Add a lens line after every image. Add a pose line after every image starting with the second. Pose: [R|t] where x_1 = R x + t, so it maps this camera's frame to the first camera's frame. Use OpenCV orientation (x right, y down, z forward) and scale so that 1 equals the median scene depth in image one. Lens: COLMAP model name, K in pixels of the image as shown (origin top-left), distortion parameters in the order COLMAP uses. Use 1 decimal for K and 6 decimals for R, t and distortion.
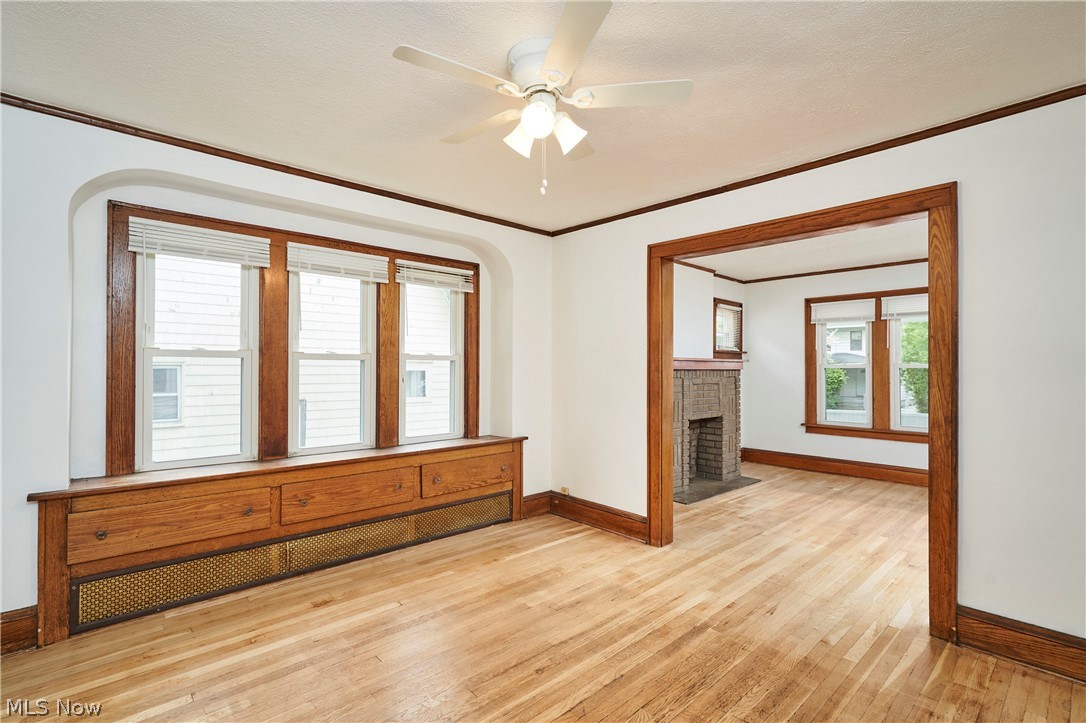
lens RADIAL K [[502.7, 0, 549.1], [0, 502.7, 360.3], [0, 0, 1]] dist [-0.002456, 0.001215]
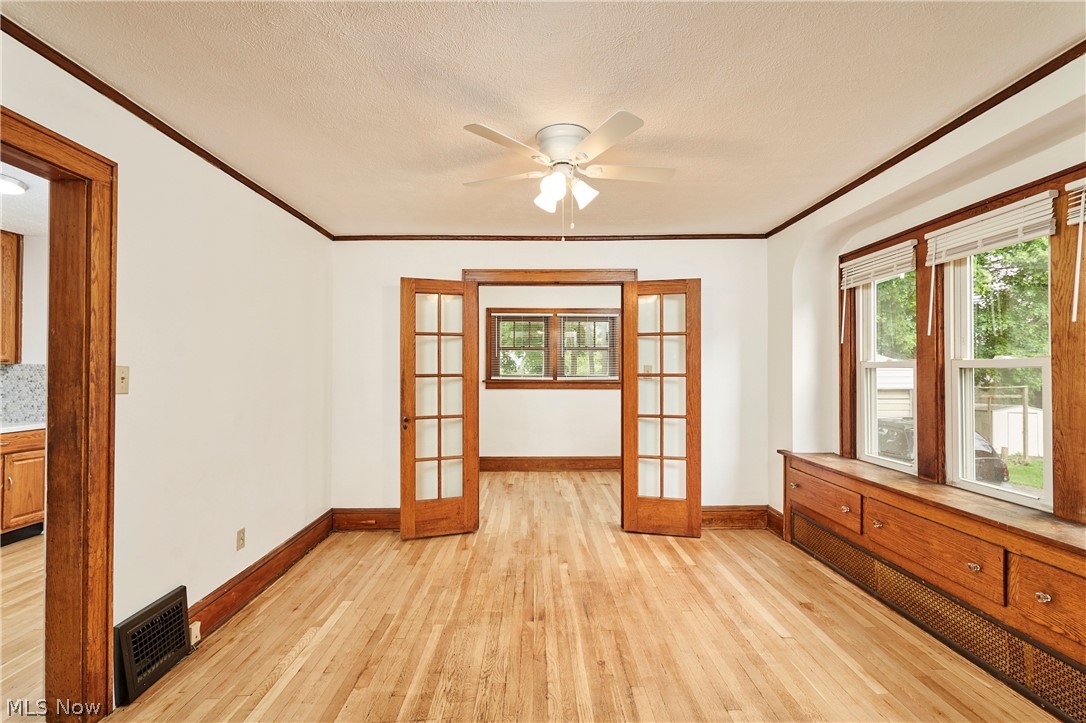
lens RADIAL K [[502.7, 0, 540.5], [0, 502.7, 367.9], [0, 0, 1]] dist [-0.002456, 0.001215]
pose [[-0.675178, -0.007912, -0.737612, 0.415644], [0.012805, 0.999666, -0.022445, 0.005017], [0.737543, -0.024599, -0.674852, 0.788811]]
